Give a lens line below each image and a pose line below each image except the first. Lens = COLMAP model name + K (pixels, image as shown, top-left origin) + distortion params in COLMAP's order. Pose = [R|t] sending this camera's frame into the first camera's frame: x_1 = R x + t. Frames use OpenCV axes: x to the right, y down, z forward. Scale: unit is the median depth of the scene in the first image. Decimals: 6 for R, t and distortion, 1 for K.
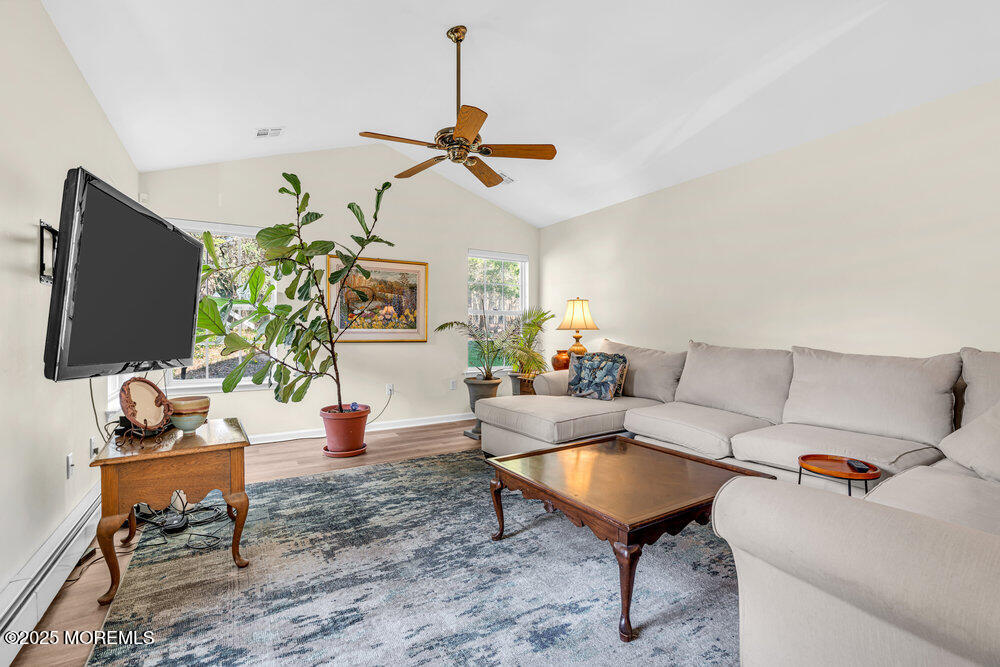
lens RADIAL K [[452.0, 0, 498.5], [0, 452.0, 330.3], [0, 0, 1]] dist [-0.002814, 0.000707]
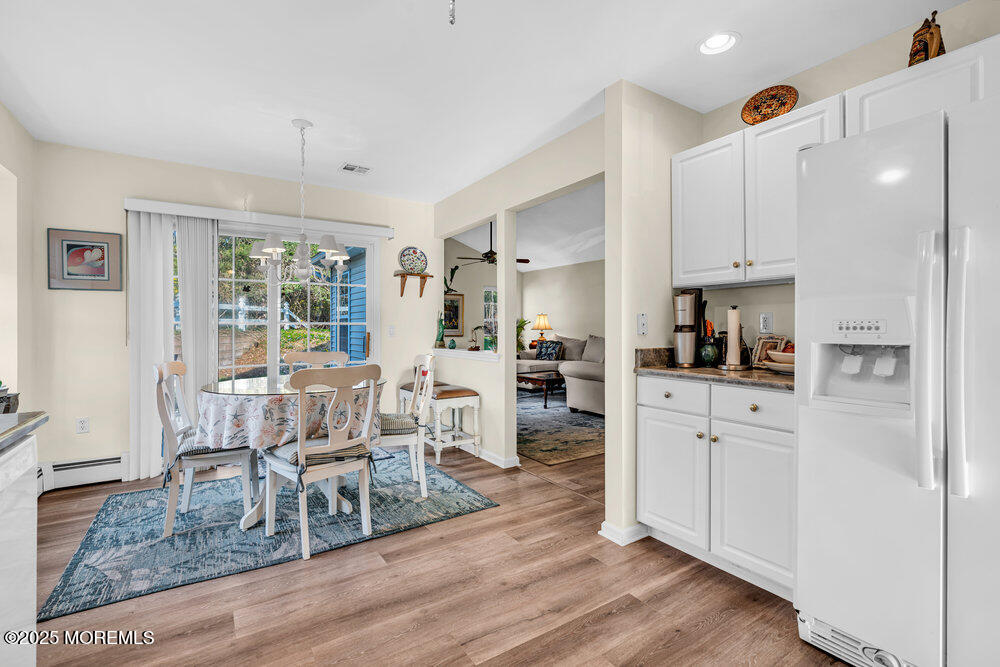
lens RADIAL K [[452.0, 0, 498.5], [0, 452.0, 330.3], [0, 0, 1]] dist [-0.002814, 0.000707]
pose [[0.999092, -0.001238, 0.042581, -0.124382], [0.000953, 0.999977, 0.006721, -0.014835], [-0.042588, -0.006675, 0.999070, -1.226408]]
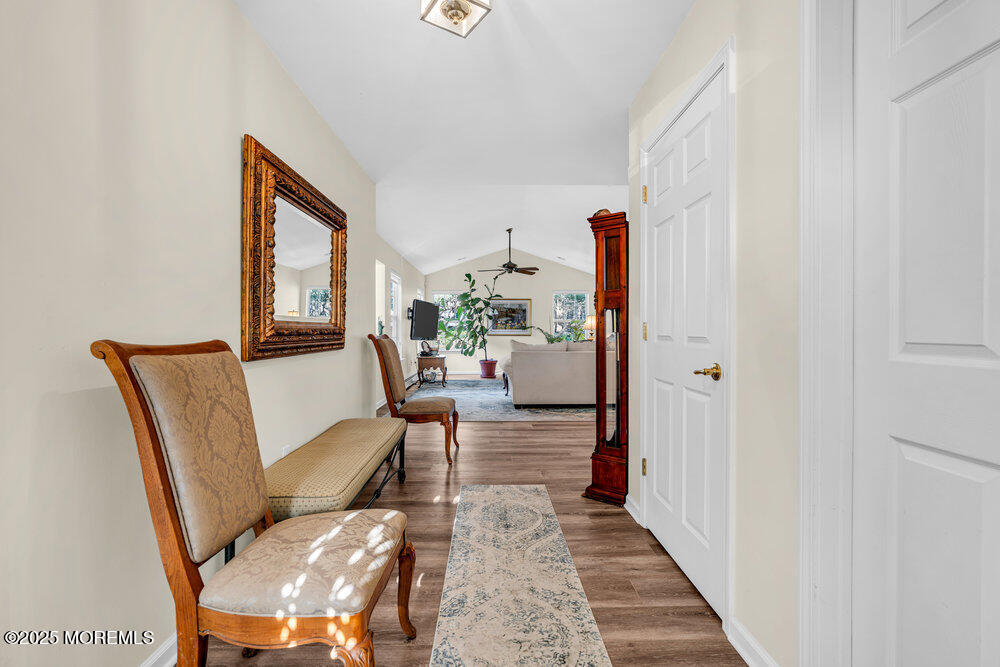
lens RADIAL K [[452.0, 0, 498.5], [0, 452.0, 330.3], [0, 0, 1]] dist [-0.002814, 0.000707]
pose [[0.872297, -0.002233, -0.488972, 1.035584], [0.001826, 0.999997, -0.001308, 0.003862], [0.488973, 0.000248, 0.872299, -1.301333]]
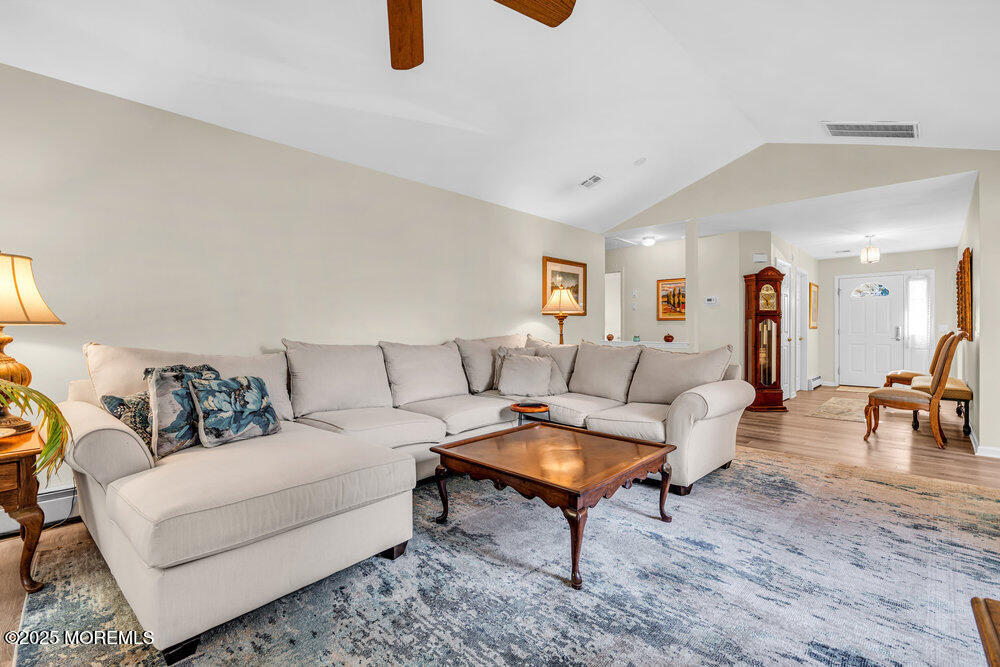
lens RADIAL K [[452.0, 0, 498.5], [0, 452.0, 330.3], [0, 0, 1]] dist [-0.002814, 0.000707]
pose [[-0.257795, 0.001918, 0.966198, -0.456992], [0.003119, 0.999994, -0.001153, 0.008408], [-0.966195, 0.002717, -0.257799, 0.829196]]
